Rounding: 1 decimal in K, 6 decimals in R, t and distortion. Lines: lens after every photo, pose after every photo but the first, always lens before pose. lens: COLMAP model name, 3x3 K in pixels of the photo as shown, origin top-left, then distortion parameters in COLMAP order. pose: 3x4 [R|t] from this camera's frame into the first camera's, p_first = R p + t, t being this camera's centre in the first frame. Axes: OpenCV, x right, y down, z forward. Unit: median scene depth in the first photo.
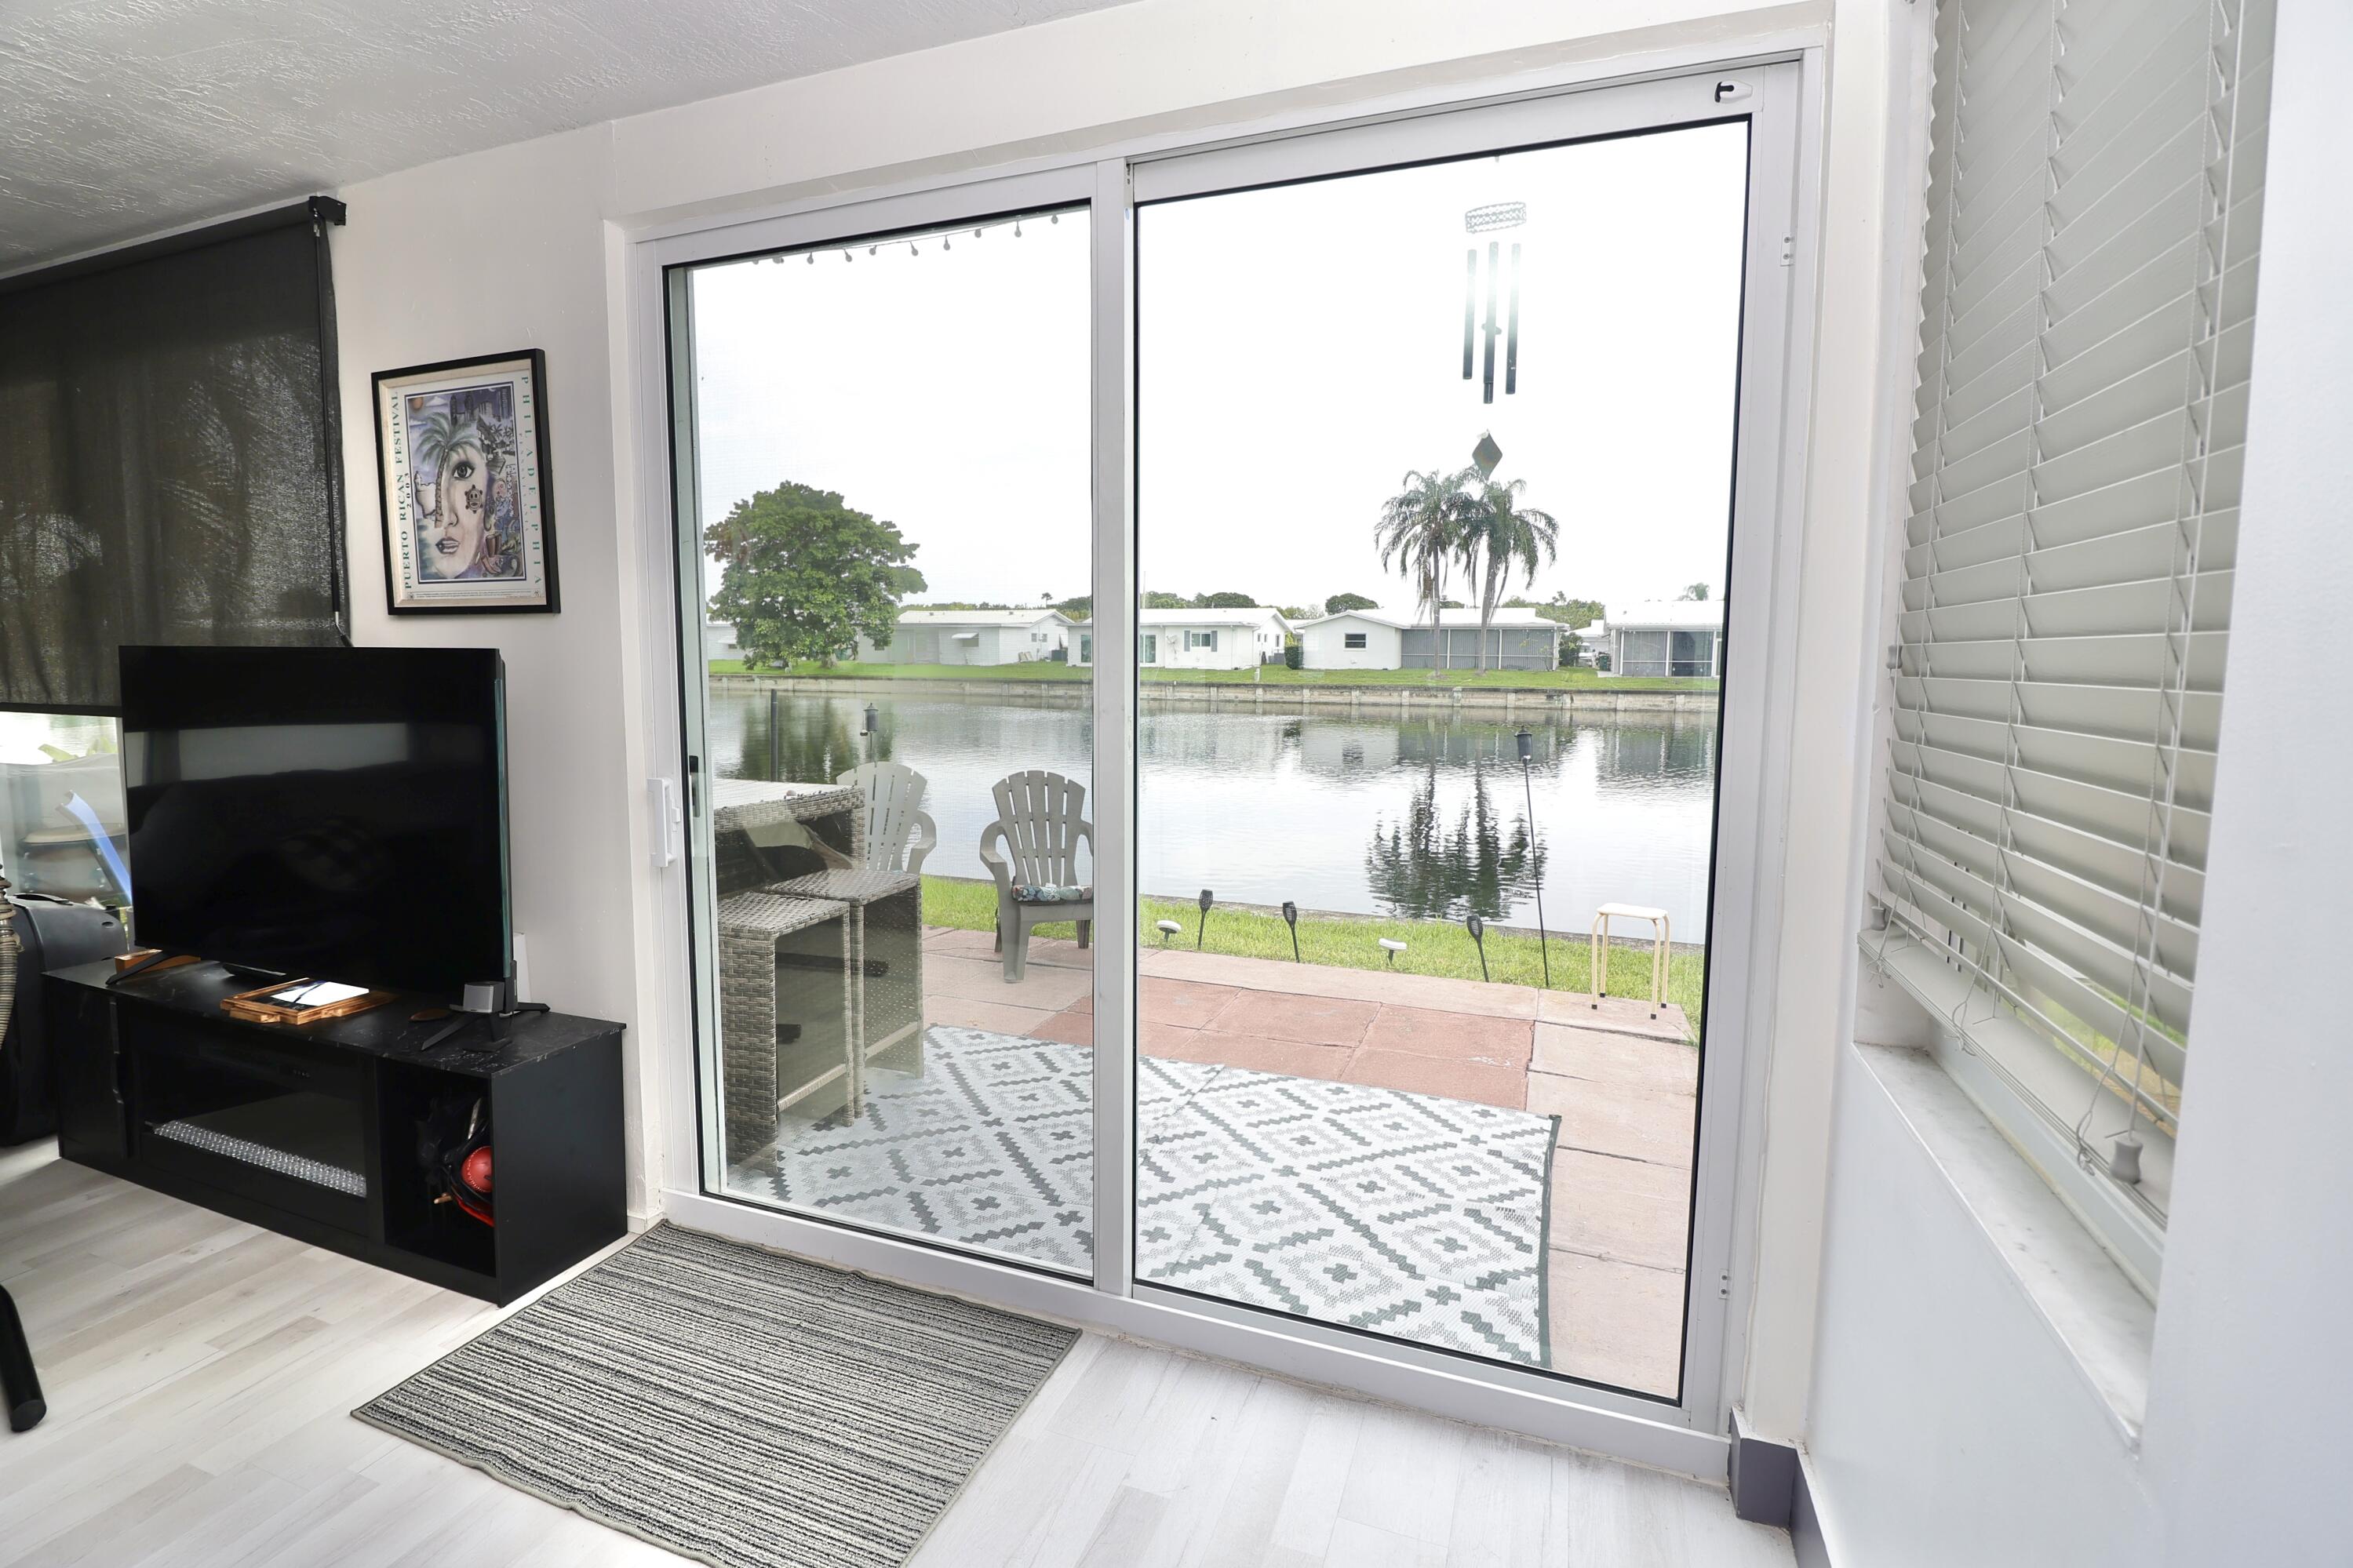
lens RADIAL K [[1098.3, 0, 1154.6], [0, 1098.3, 751.3], [0, 0, 1]] dist [-0.009657, -0.007400]
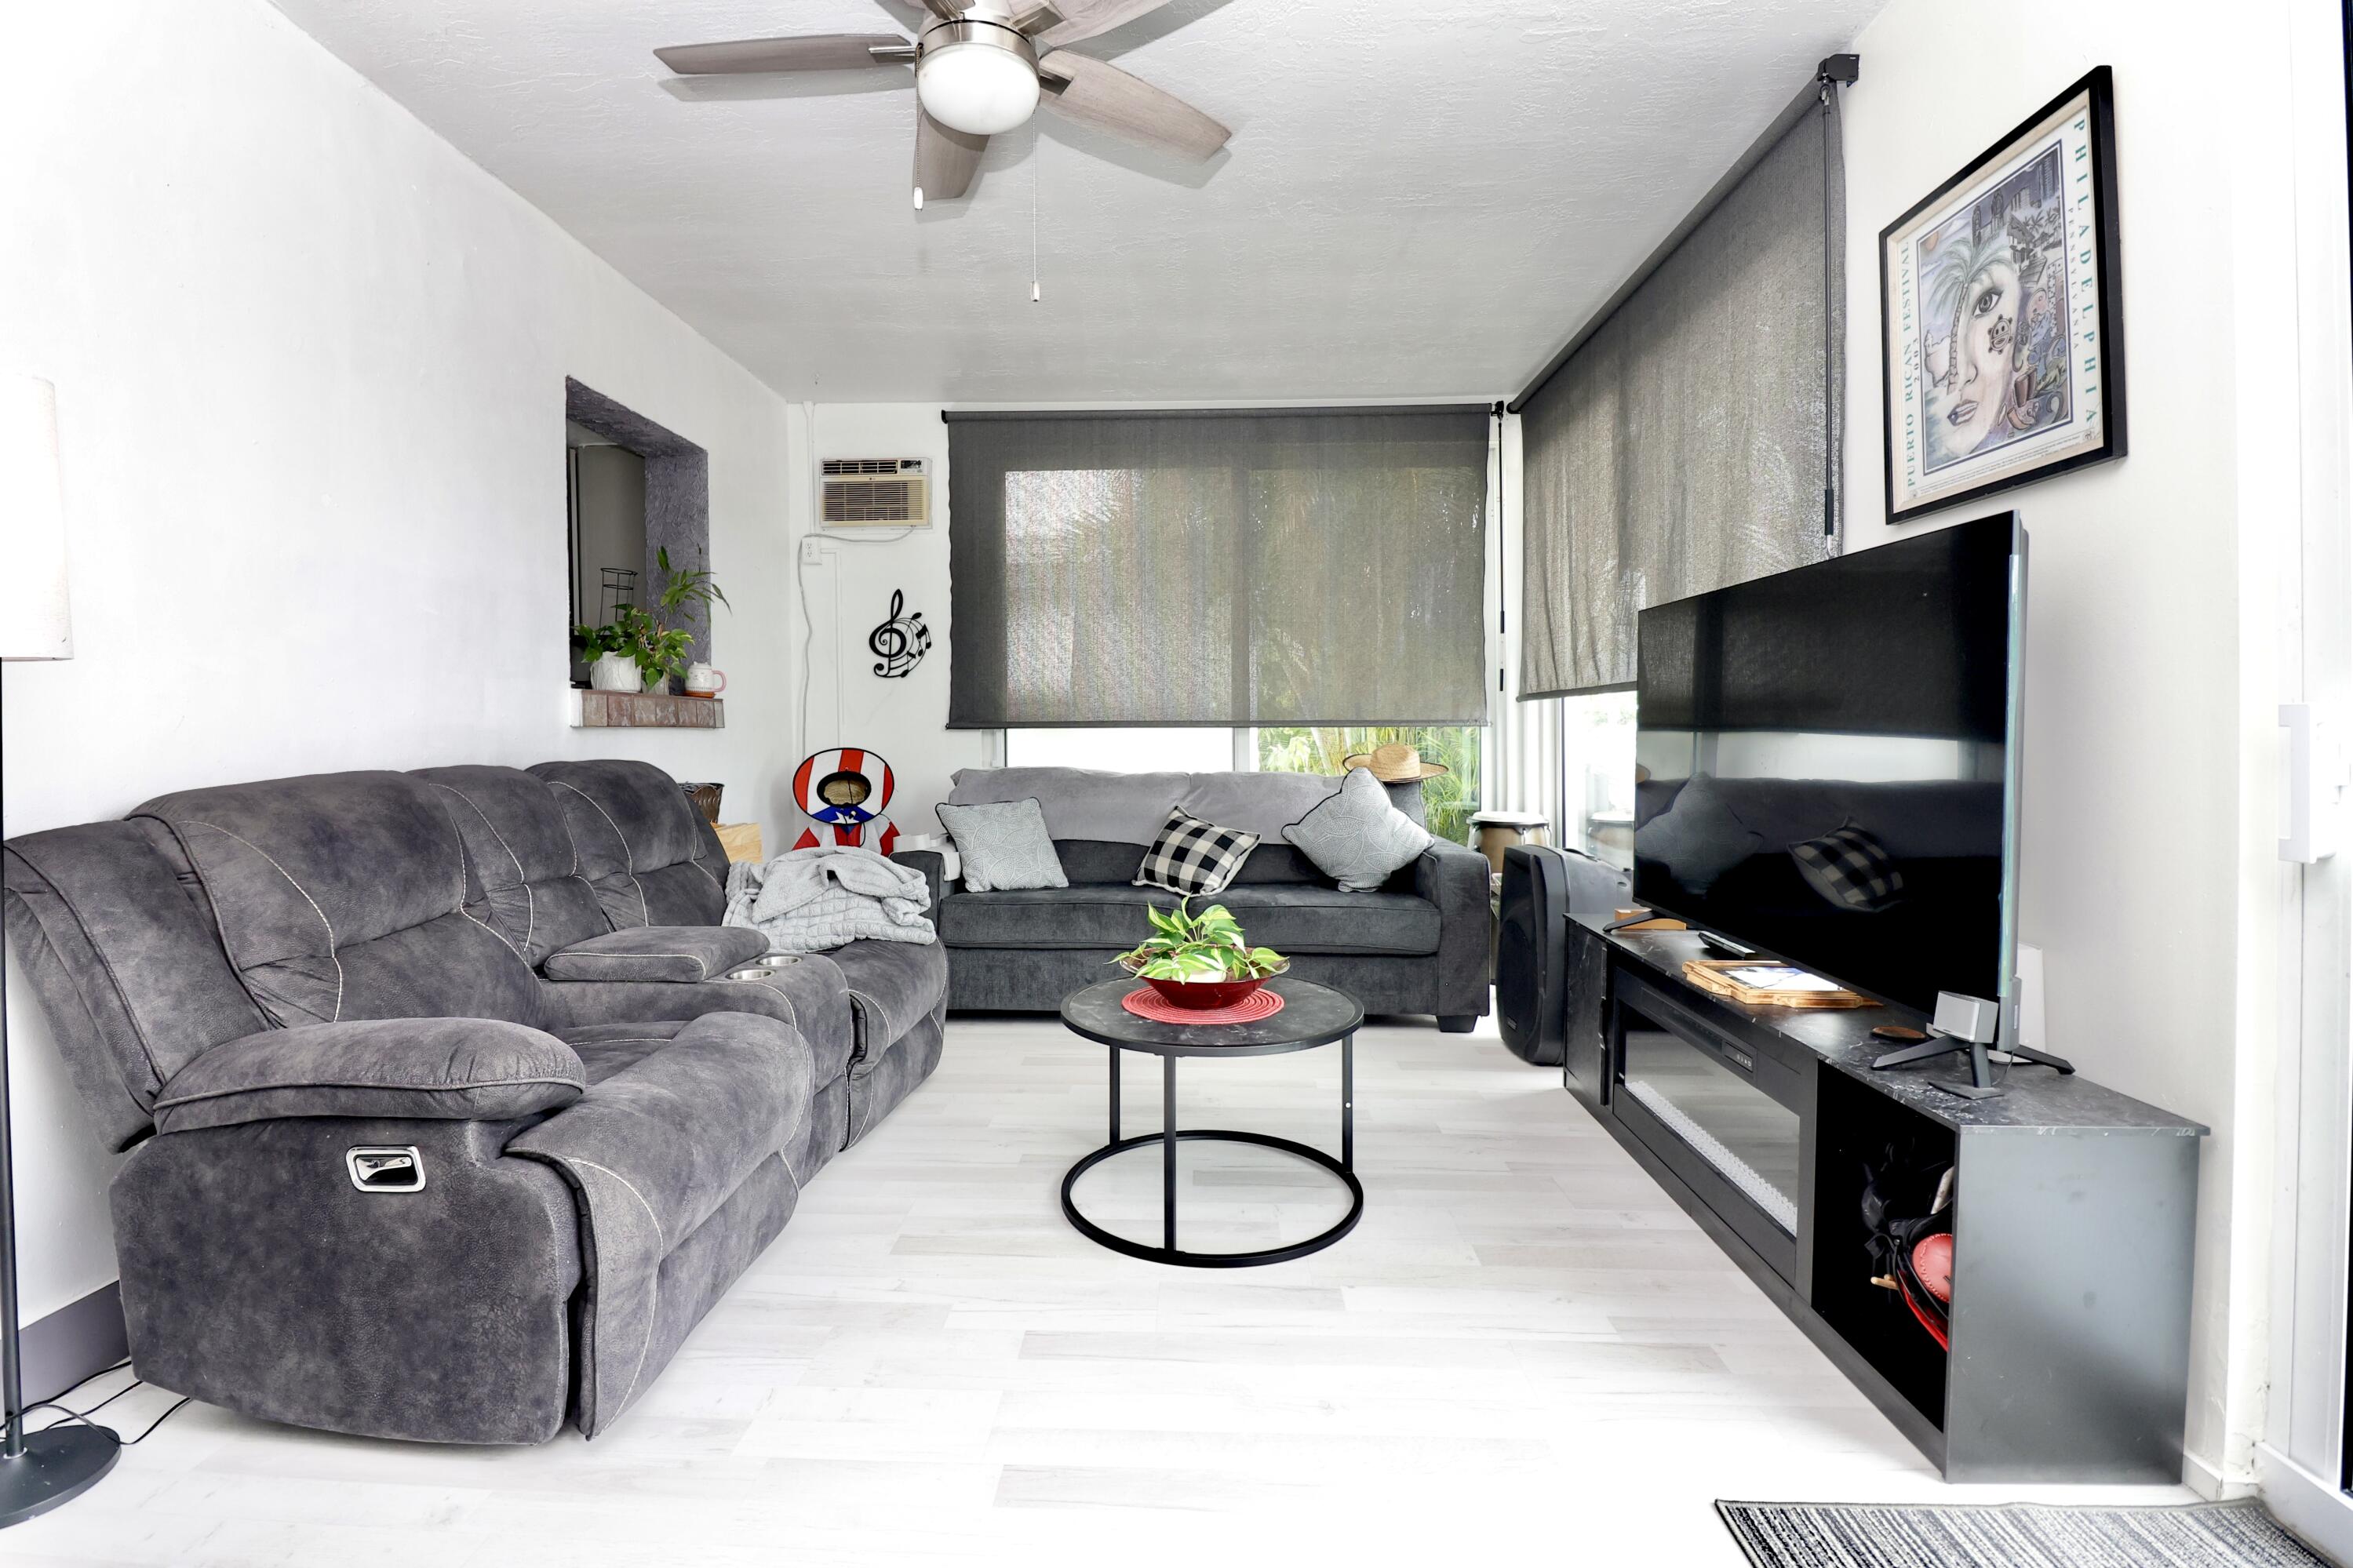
lens RADIAL K [[1098.3, 0, 1170.5], [0, 1098.3, 745.8], [0, 0, 1]] dist [-0.009657, -0.007400]
pose [[0.327152, 0.004865, -0.944959, -0.115824], [-0.082658, 0.996301, -0.023487, 0.101589], [0.941350, 0.085792, 0.326344, 0.260246]]
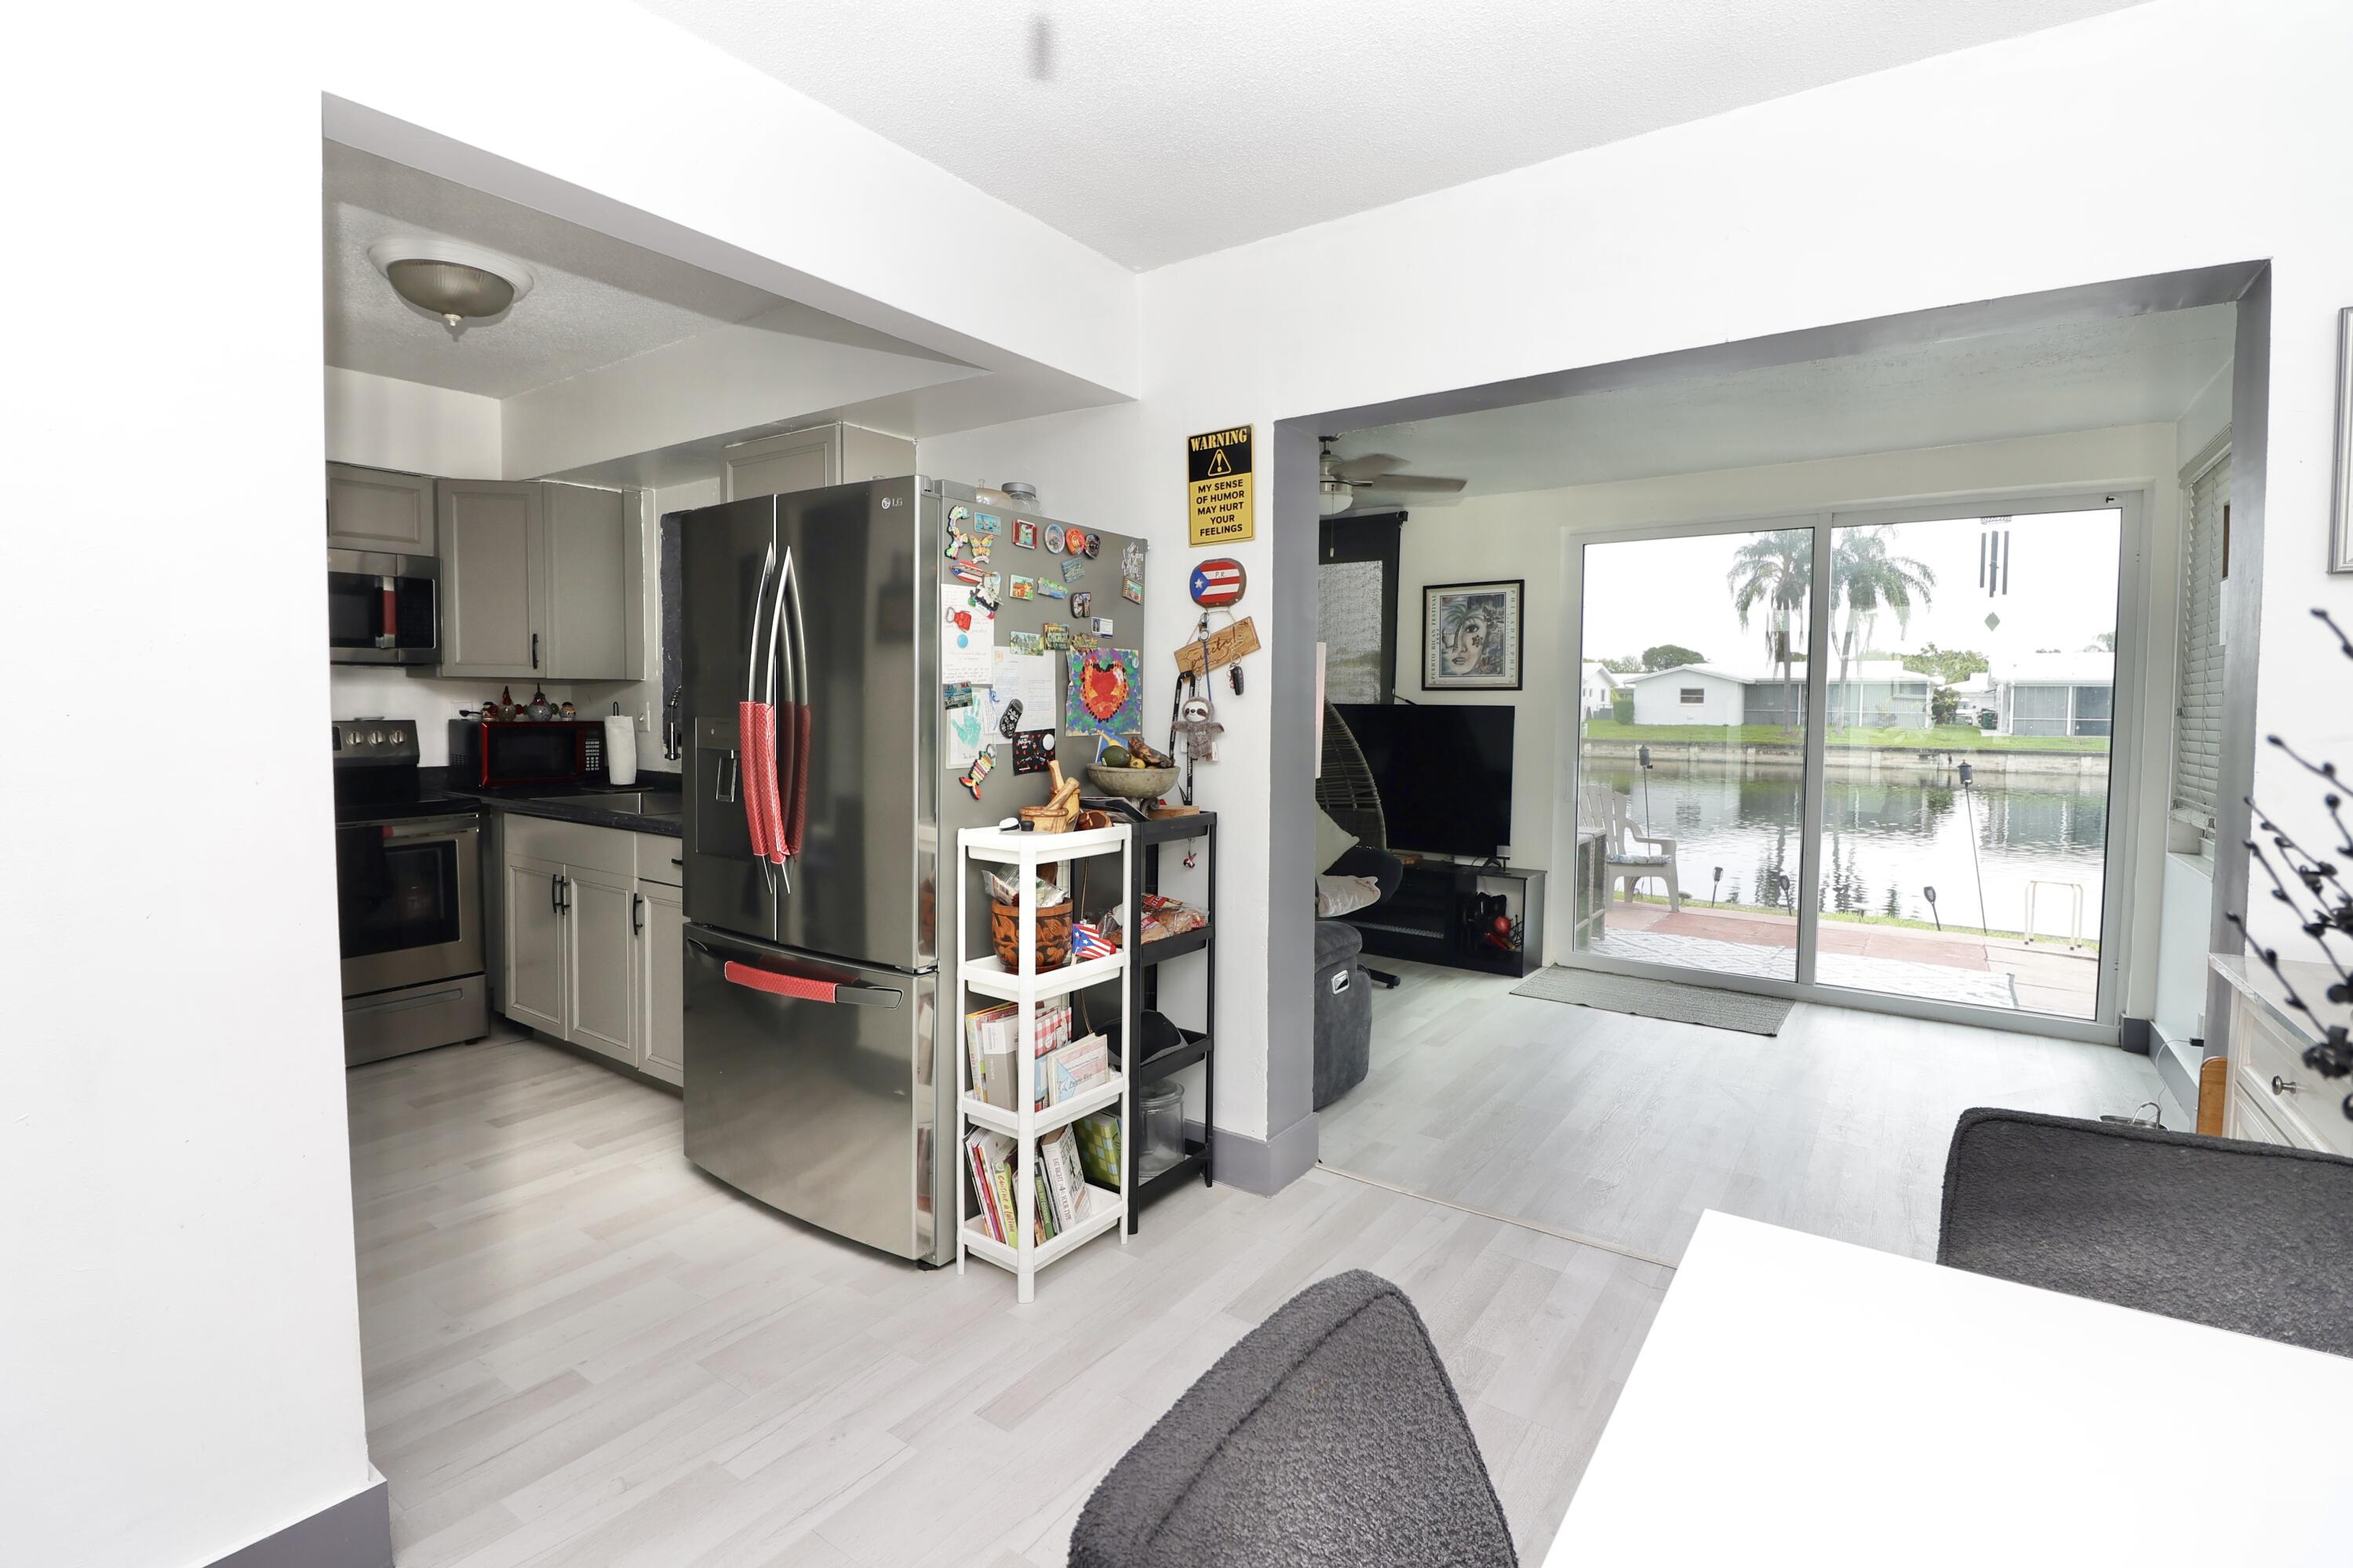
lens RADIAL K [[1098.3, 0, 1142.2], [0, 1098.3, 752.9], [0, 0, 1]] dist [-0.009657, -0.007400]
pose [[0.963991, 0.014363, -0.265548, -0.668109], [-0.026959, 0.998674, -0.043848, 0.122927], [0.264566, 0.049428, 0.963100, -1.373760]]
